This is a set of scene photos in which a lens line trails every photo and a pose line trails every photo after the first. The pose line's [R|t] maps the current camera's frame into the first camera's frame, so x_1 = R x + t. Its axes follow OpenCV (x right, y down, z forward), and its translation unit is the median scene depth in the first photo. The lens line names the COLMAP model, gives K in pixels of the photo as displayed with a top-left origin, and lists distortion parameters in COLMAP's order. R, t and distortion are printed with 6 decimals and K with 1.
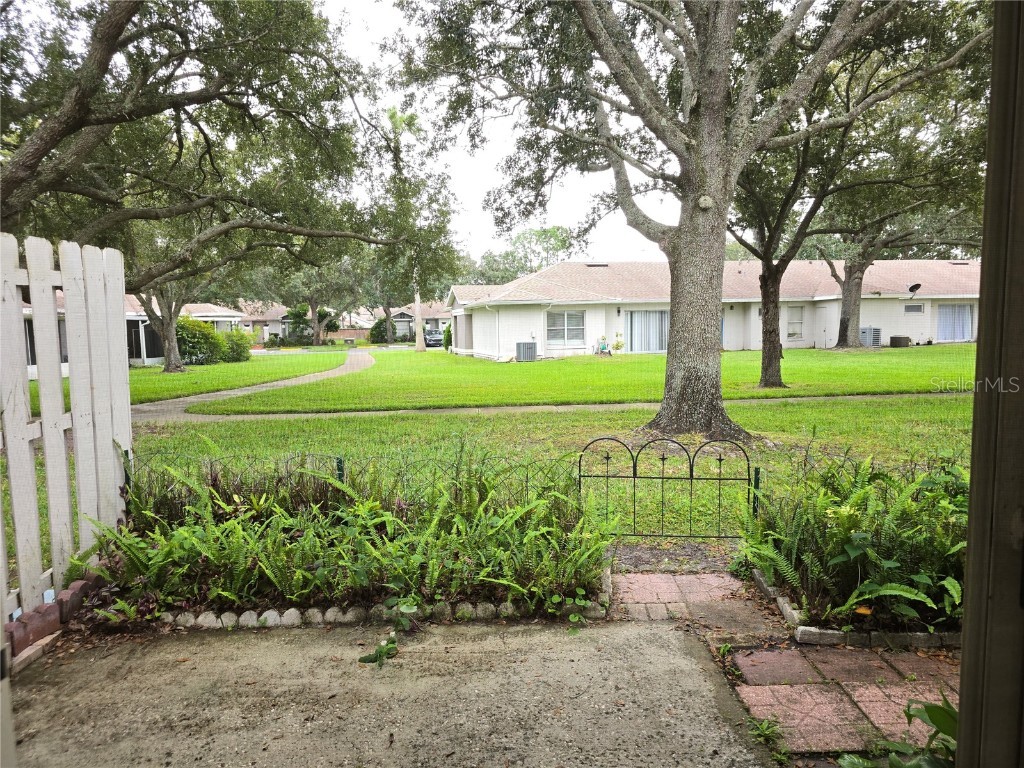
lens RADIAL K [[688.6, 0, 510.3], [0, 688.6, 386.1], [0, 0, 1]] dist [-0.001927, -0.000487]
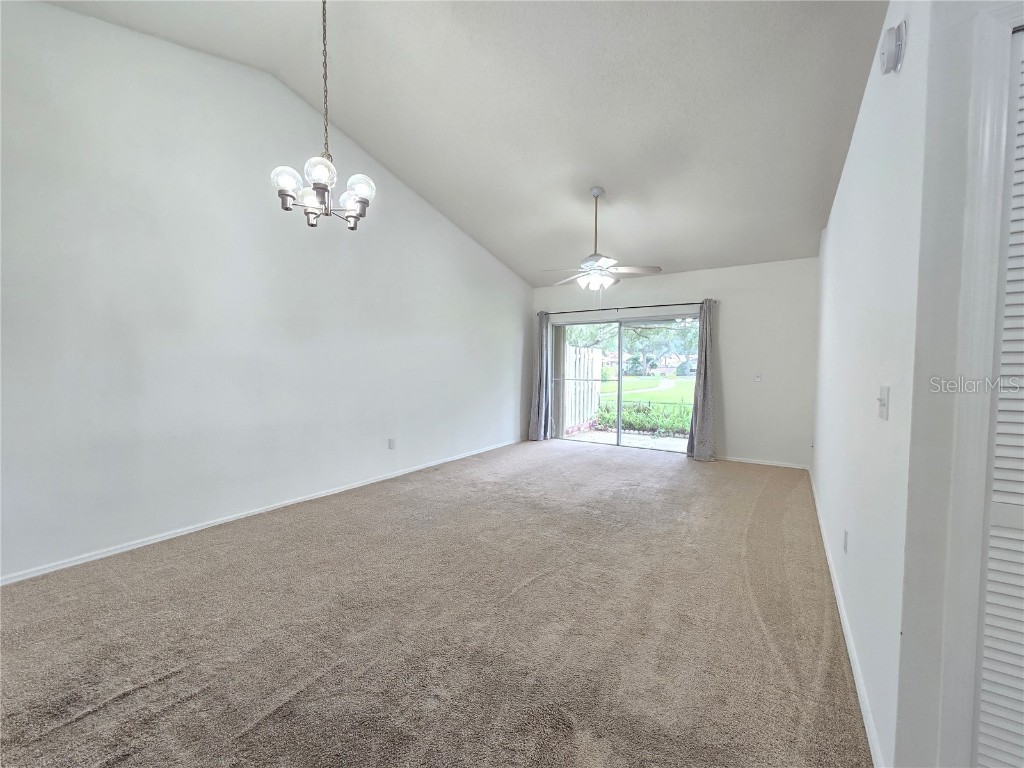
lens RADIAL K [[420.8, 0, 508.1], [0, 420.8, 382.7], [0, 0, 1]] dist [0.010717, 0.000155]
pose [[0.832359, 0.043973, -0.552490, 0.034956], [-0.067972, 0.997422, -0.023018, 0.009063], [0.550054, 0.056713, 0.833201, -0.125658]]
